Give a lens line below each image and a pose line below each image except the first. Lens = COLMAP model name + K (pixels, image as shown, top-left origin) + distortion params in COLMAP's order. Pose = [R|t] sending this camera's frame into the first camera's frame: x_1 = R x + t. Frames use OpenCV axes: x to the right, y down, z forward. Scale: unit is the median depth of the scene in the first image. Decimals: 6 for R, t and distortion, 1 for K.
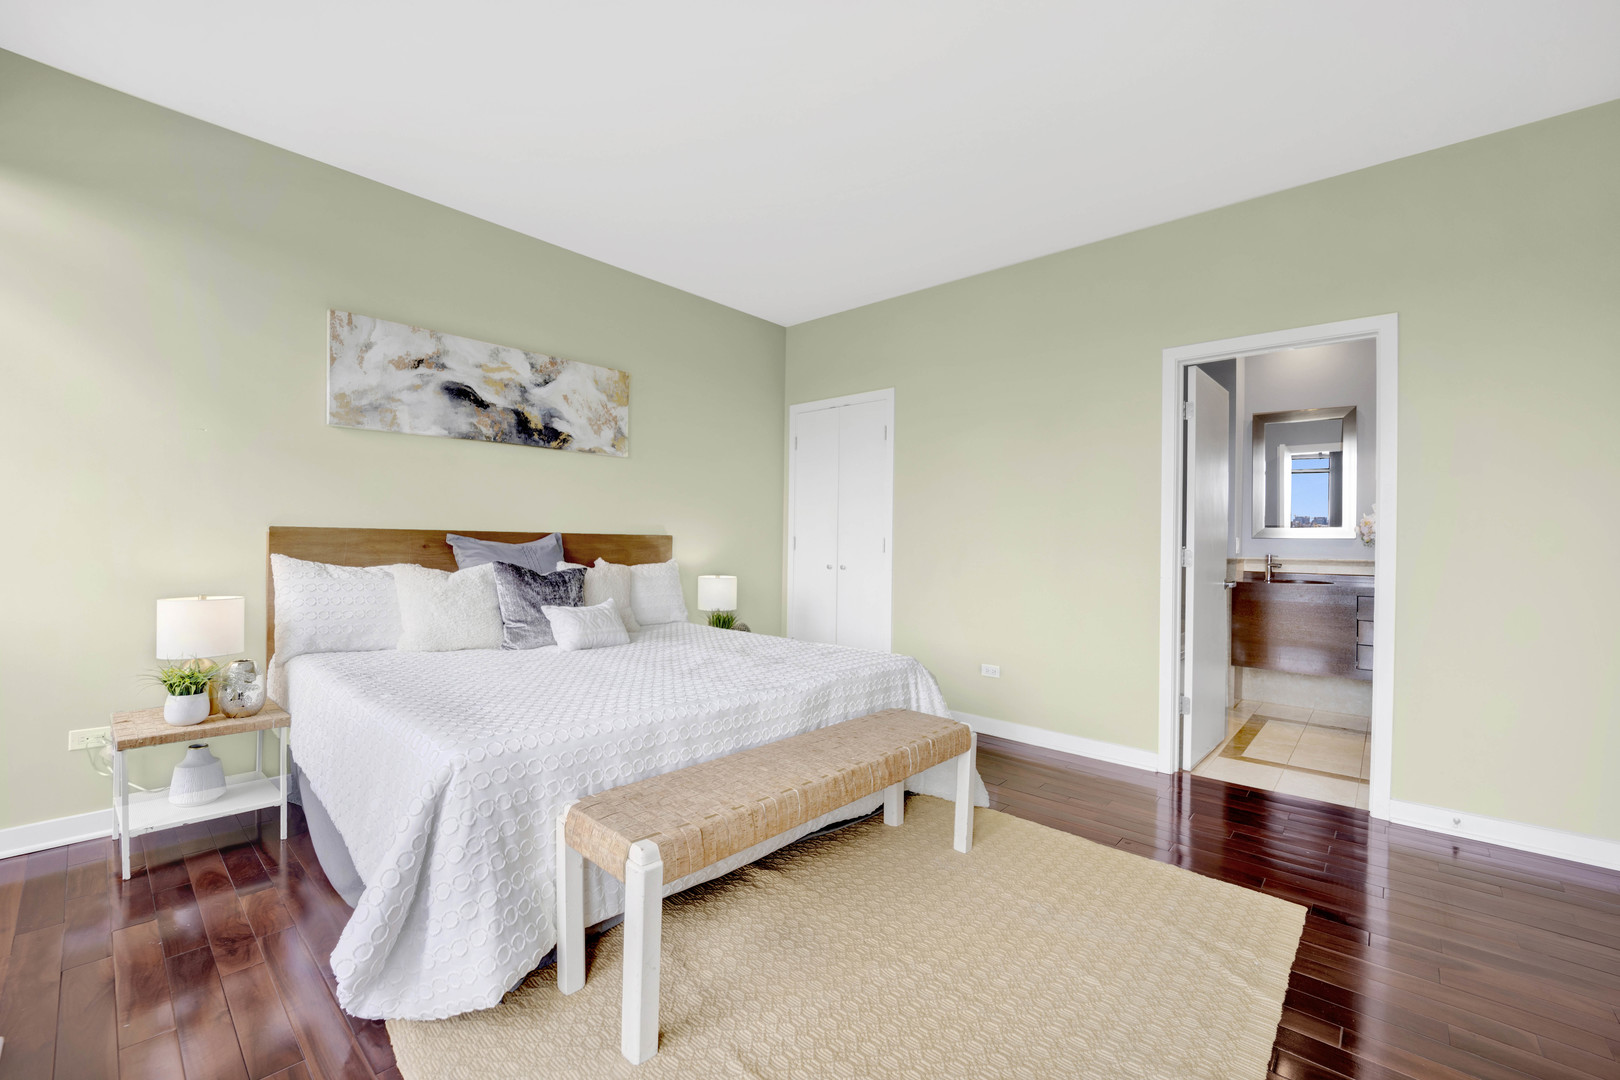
lens RADIAL K [[664.2, 0, 799.4], [0, 664.2, 540.1], [0, 0, 1]] dist [-0.018668, 0.000388]
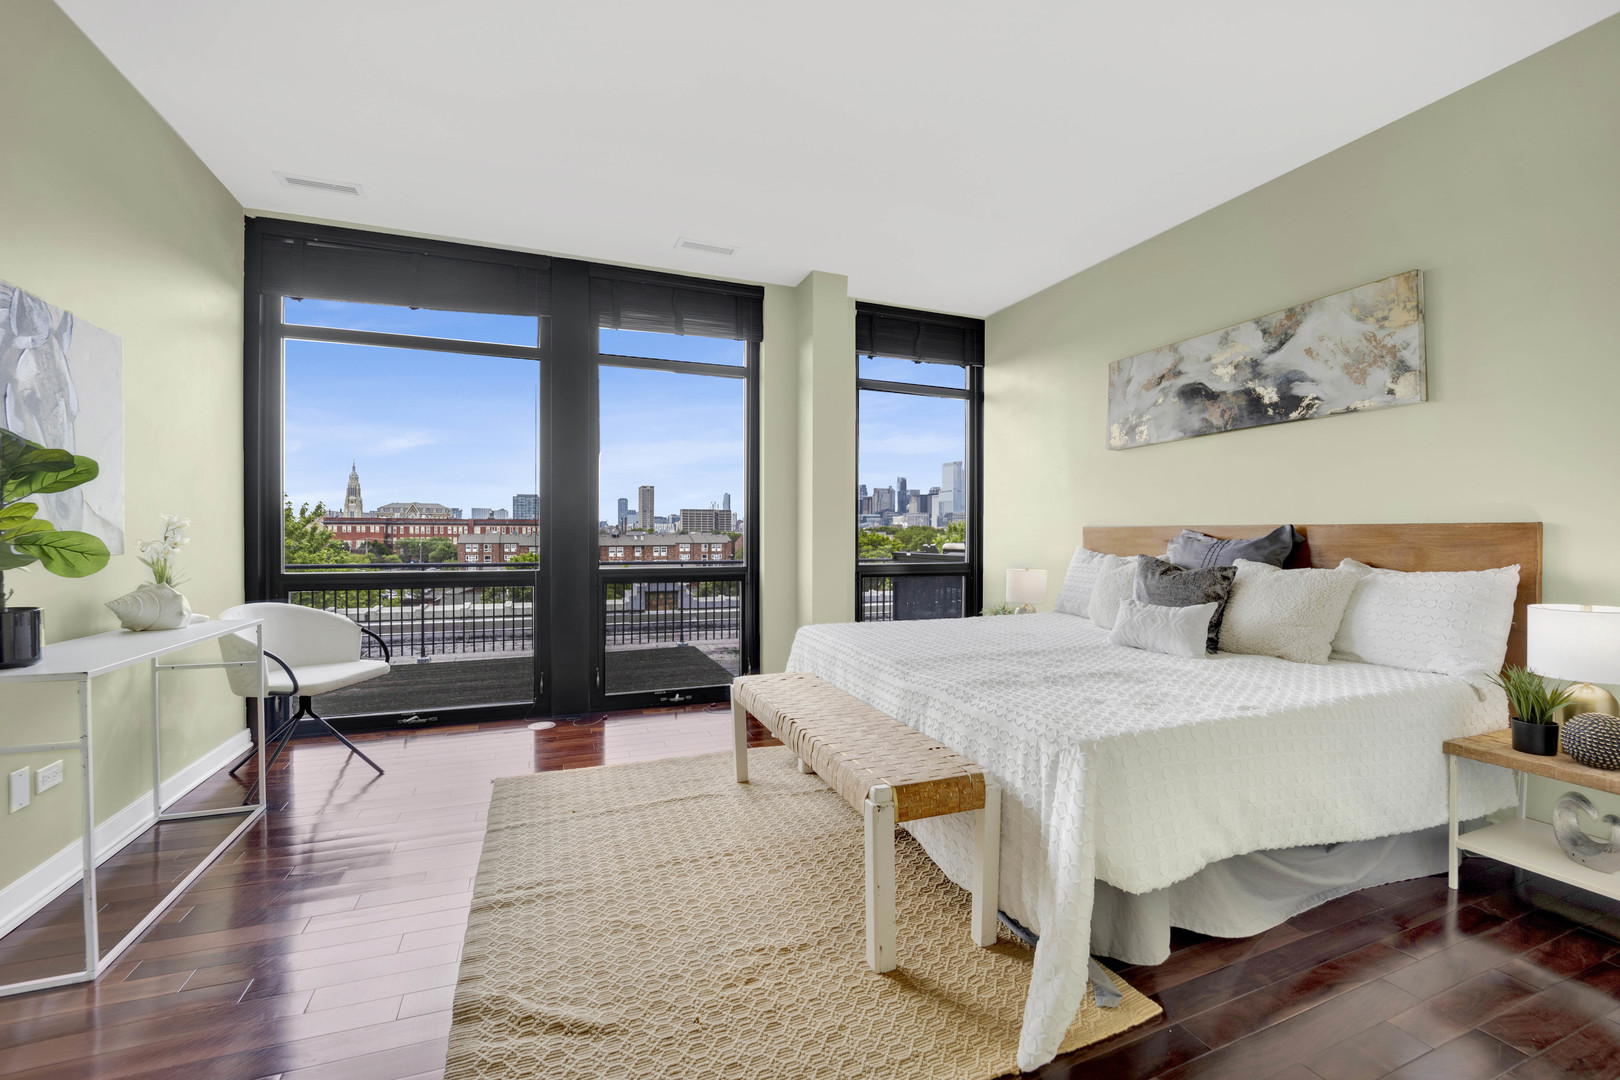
lens RADIAL K [[664.2, 0, 799.4], [0, 664.2, 540.1], [0, 0, 1]] dist [-0.018668, 0.000388]
pose [[-0.459497, -0.007446, -0.888148, 0.635164], [-0.009300, 0.999950, -0.003572, 0.016216], [0.888130, 0.006619, -0.459544, 0.861768]]
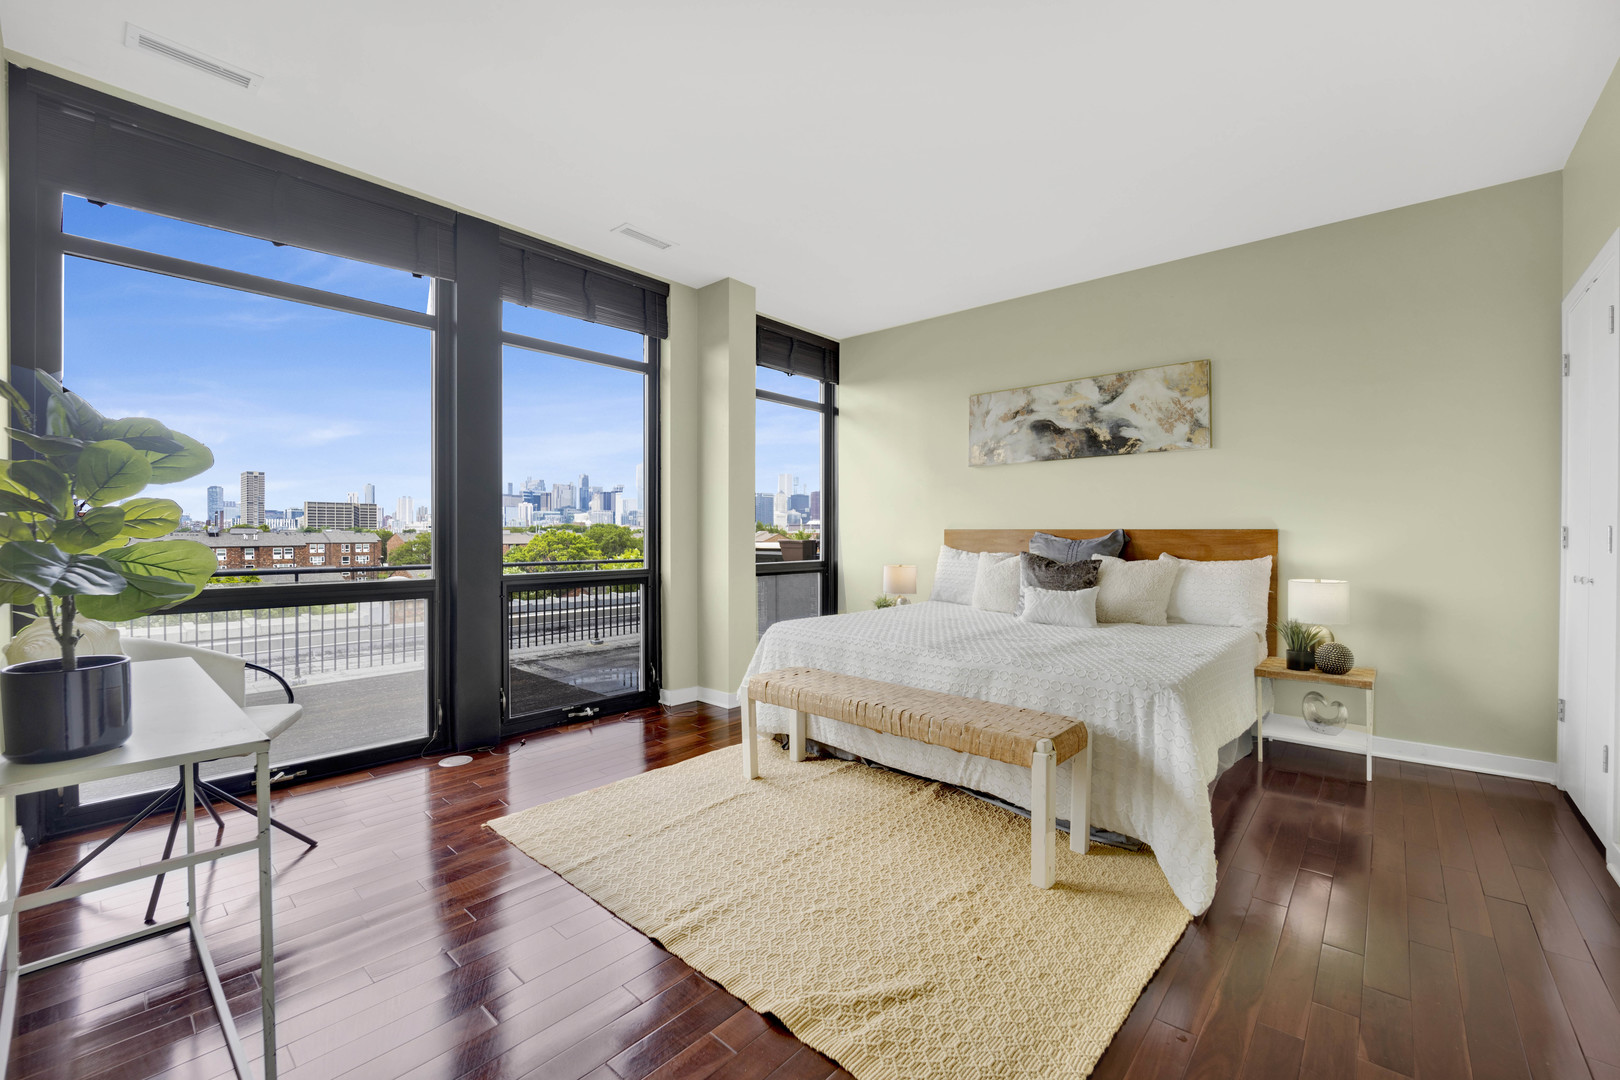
lens RADIAL K [[664.2, 0, 799.4], [0, 664.2, 540.1], [0, 0, 1]] dist [-0.018668, 0.000388]
pose [[-0.011845, -0.003464, -0.999924, 0.784002], [-0.002646, 0.999991, -0.003432, 0.013075], [0.999926, 0.002605, -0.011854, 0.480871]]
